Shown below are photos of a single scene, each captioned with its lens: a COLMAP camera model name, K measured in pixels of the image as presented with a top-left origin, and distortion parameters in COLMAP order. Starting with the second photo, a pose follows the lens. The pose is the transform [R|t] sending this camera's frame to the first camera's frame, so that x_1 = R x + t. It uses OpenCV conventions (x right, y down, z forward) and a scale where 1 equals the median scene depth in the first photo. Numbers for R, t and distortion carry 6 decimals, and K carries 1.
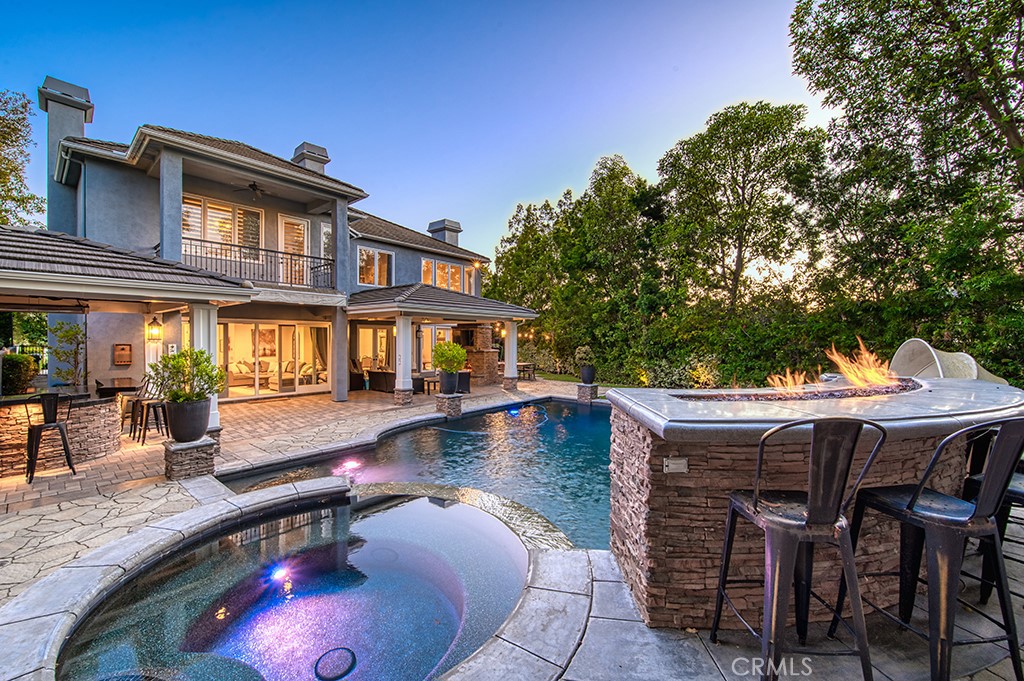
lens RADIAL K [[420.5, 0, 512.0], [0, 420.5, 340.5], [0, 0, 1]] dist [-0.000949, -0.000240]
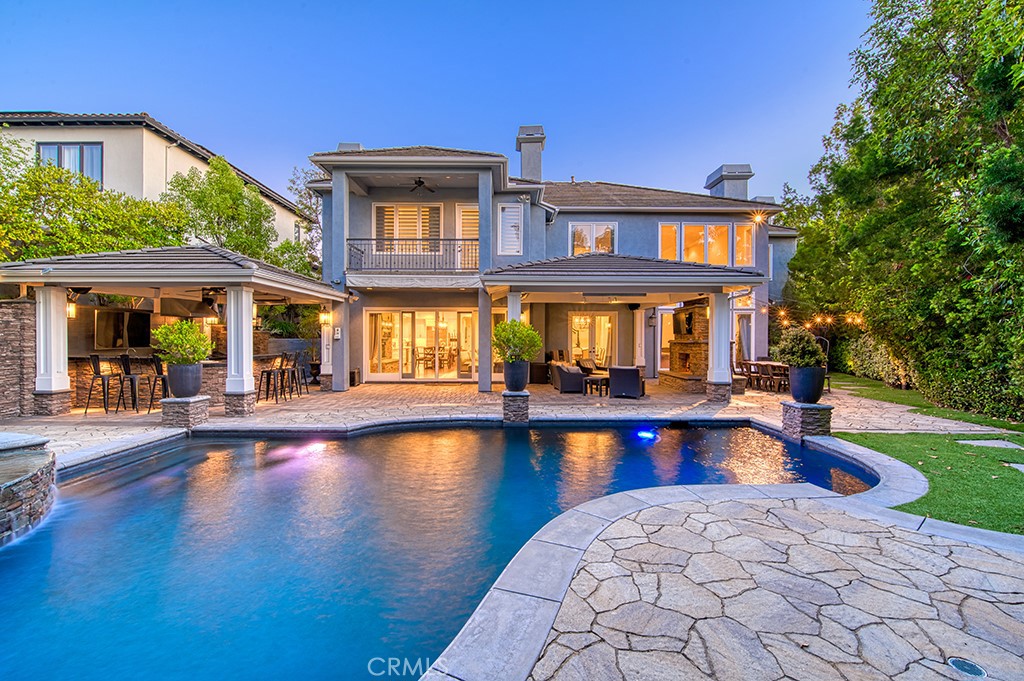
lens RADIAL K [[447.7, 0, 512.0], [0, 447.7, 340.5], [0, 0, 1]] dist [-0.002502, -0.000271]
pose [[0.639681, 0.003860, -0.768631, 0.363393], [-0.004942, 0.999987, 0.000910, 0.029978], [0.768625, 0.003216, 0.639692, 0.396070]]
